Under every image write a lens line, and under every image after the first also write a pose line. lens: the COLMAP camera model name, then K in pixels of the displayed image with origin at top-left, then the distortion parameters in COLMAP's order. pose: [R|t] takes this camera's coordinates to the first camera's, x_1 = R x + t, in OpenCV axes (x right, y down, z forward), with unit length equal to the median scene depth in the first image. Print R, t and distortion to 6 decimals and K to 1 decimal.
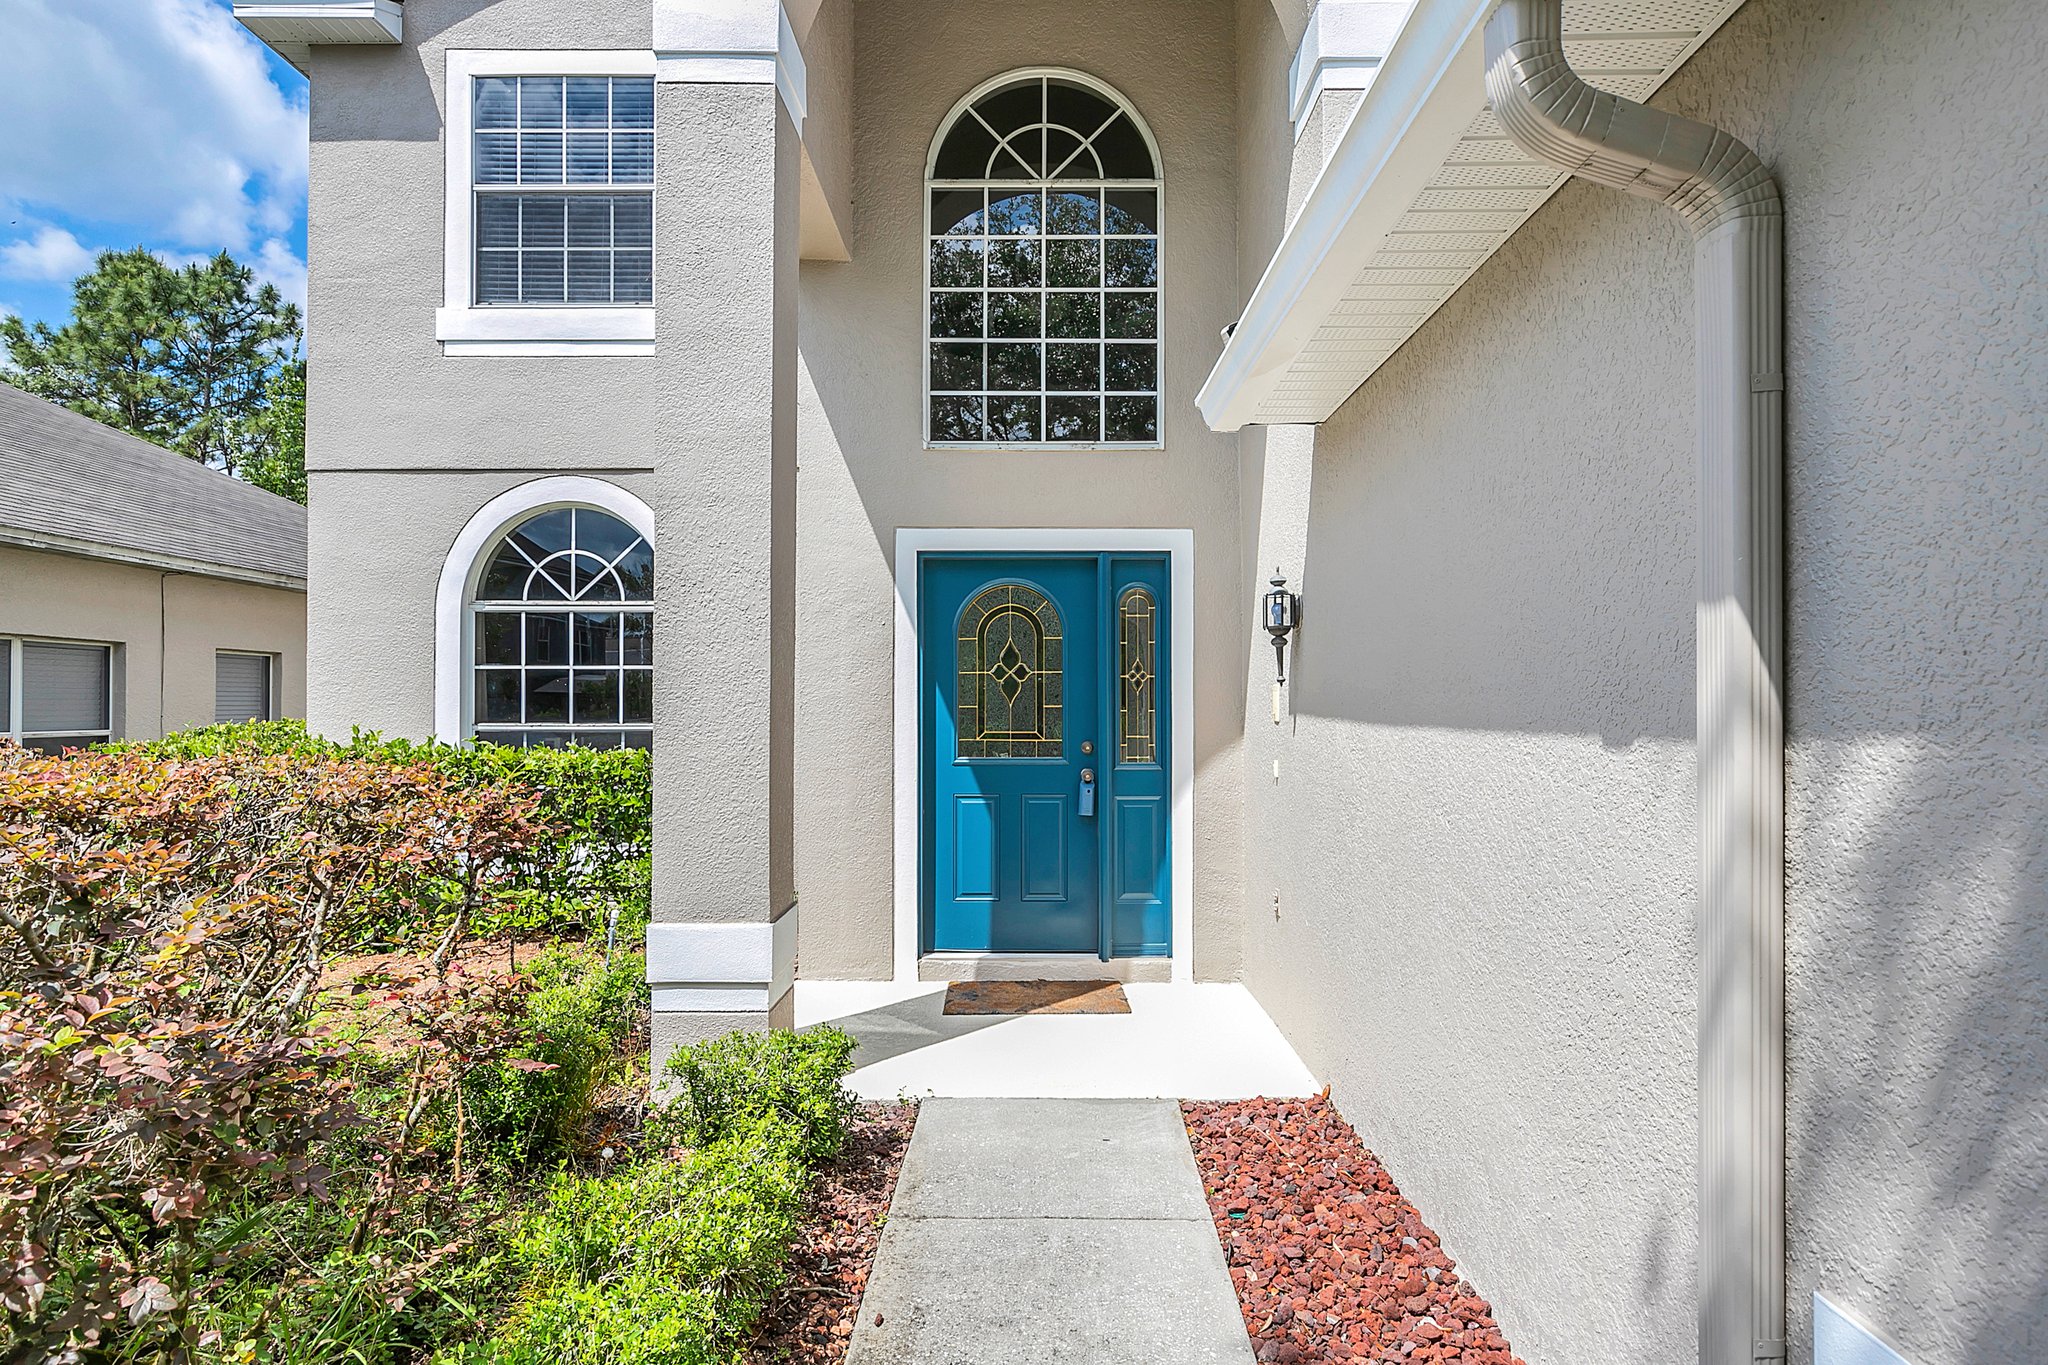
lens RADIAL K [[1136.2, 0, 1024.0], [0, 1136.2, 682.5], [0, 0, 1]] dist [-0.000143, -0.000102]
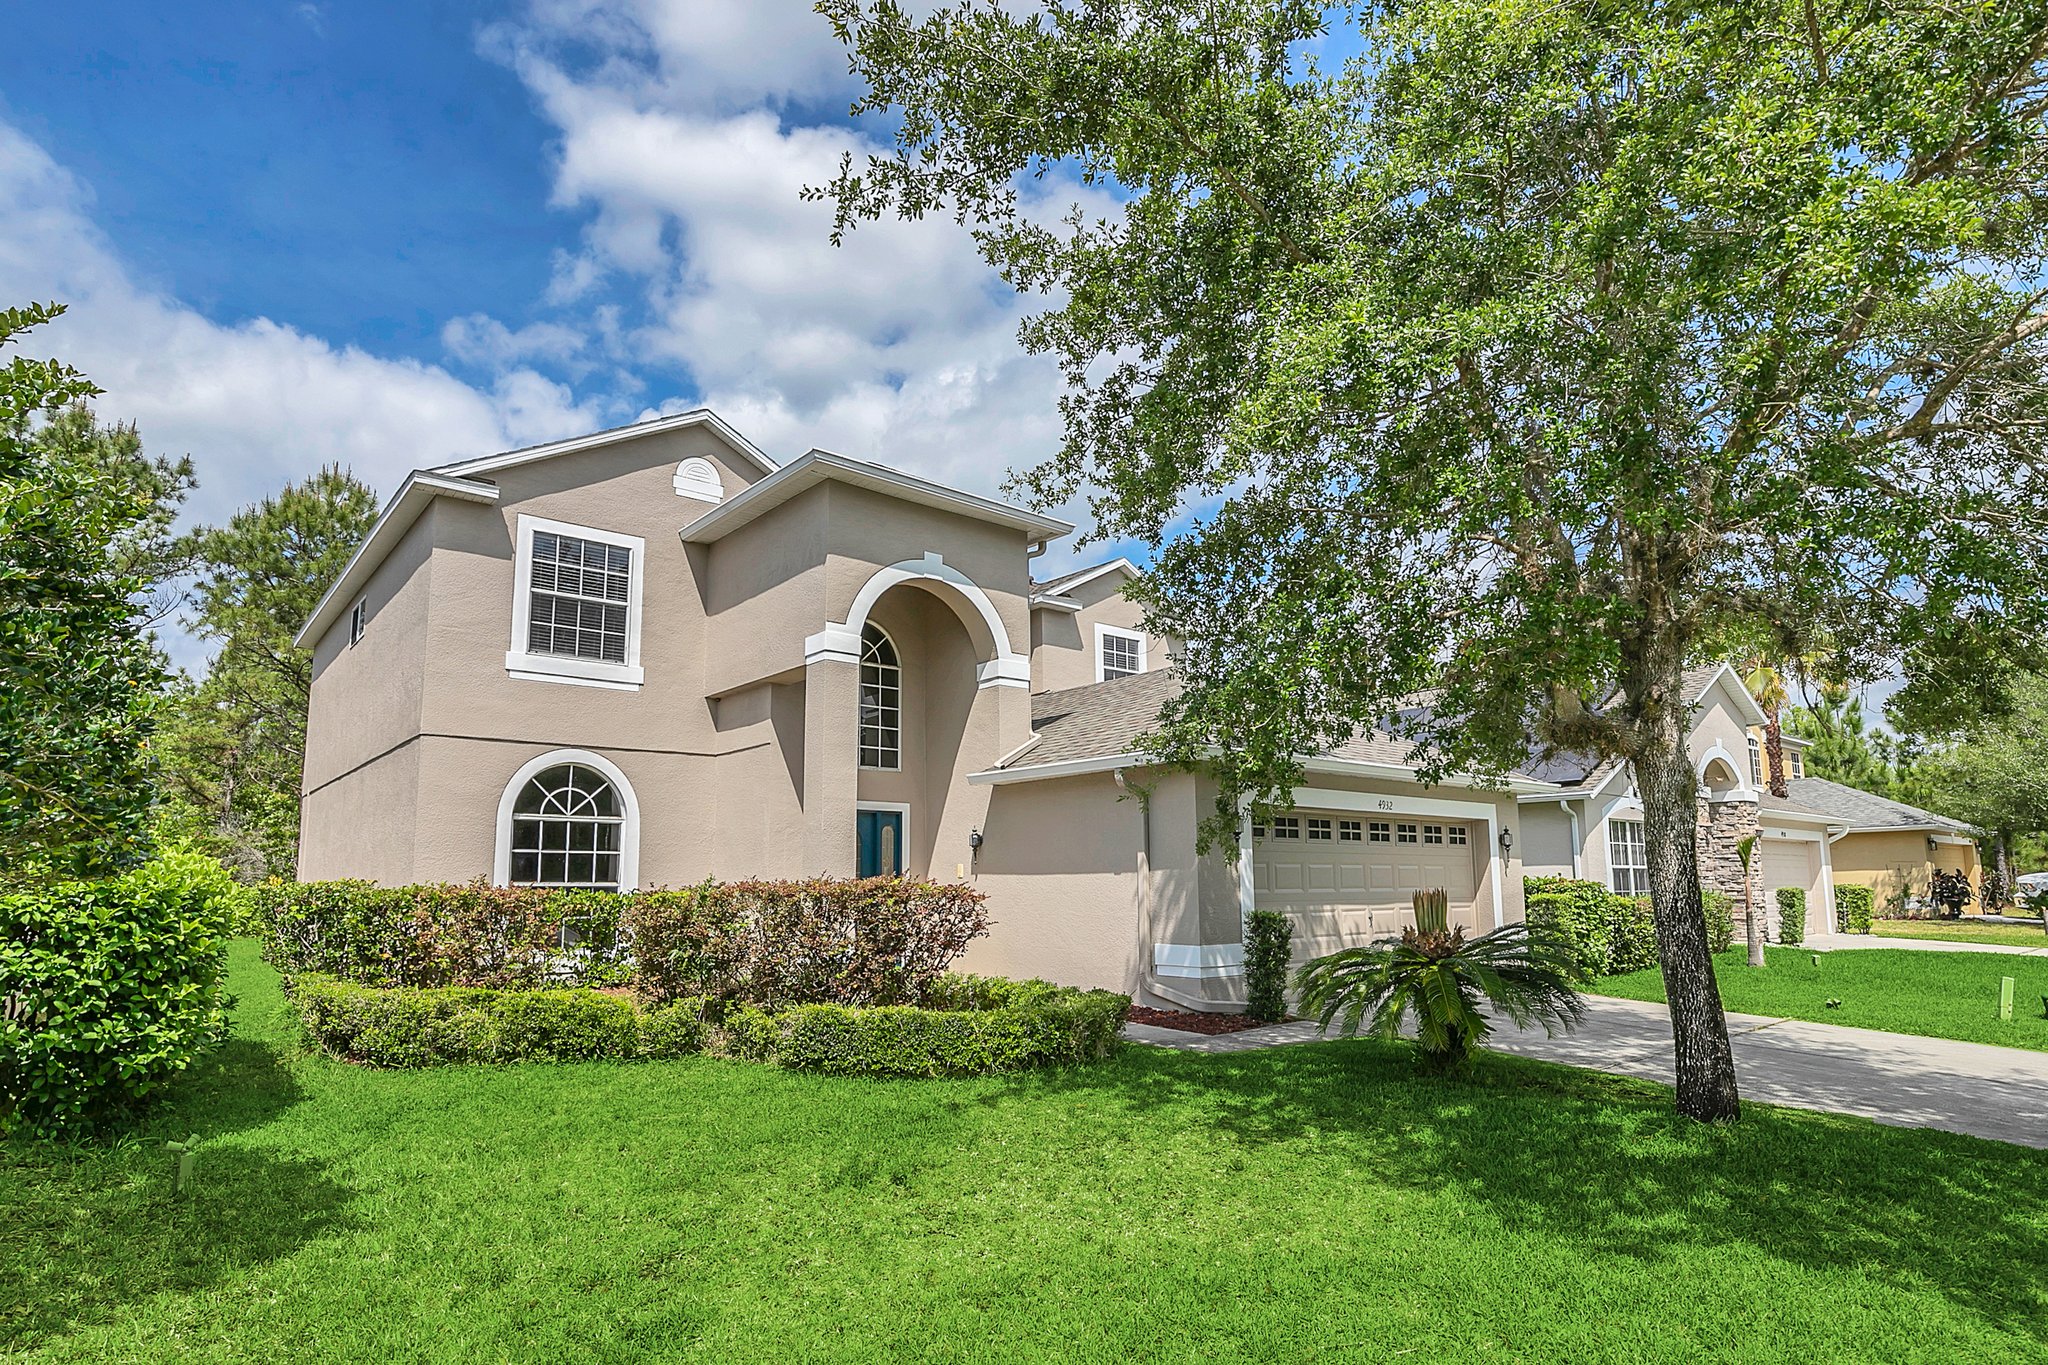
lens RADIAL K [[1136.2, 0, 1024.0], [0, 1136.2, 682.5], [0, 0, 1]] dist [-0.000143, -0.000102]
pose [[0.771221, 0.114968, 0.626099, -1.010474], [-0.007421, 0.985112, -0.171752, 0.027197], [-0.636524, 0.127812, 0.760593, -0.906808]]
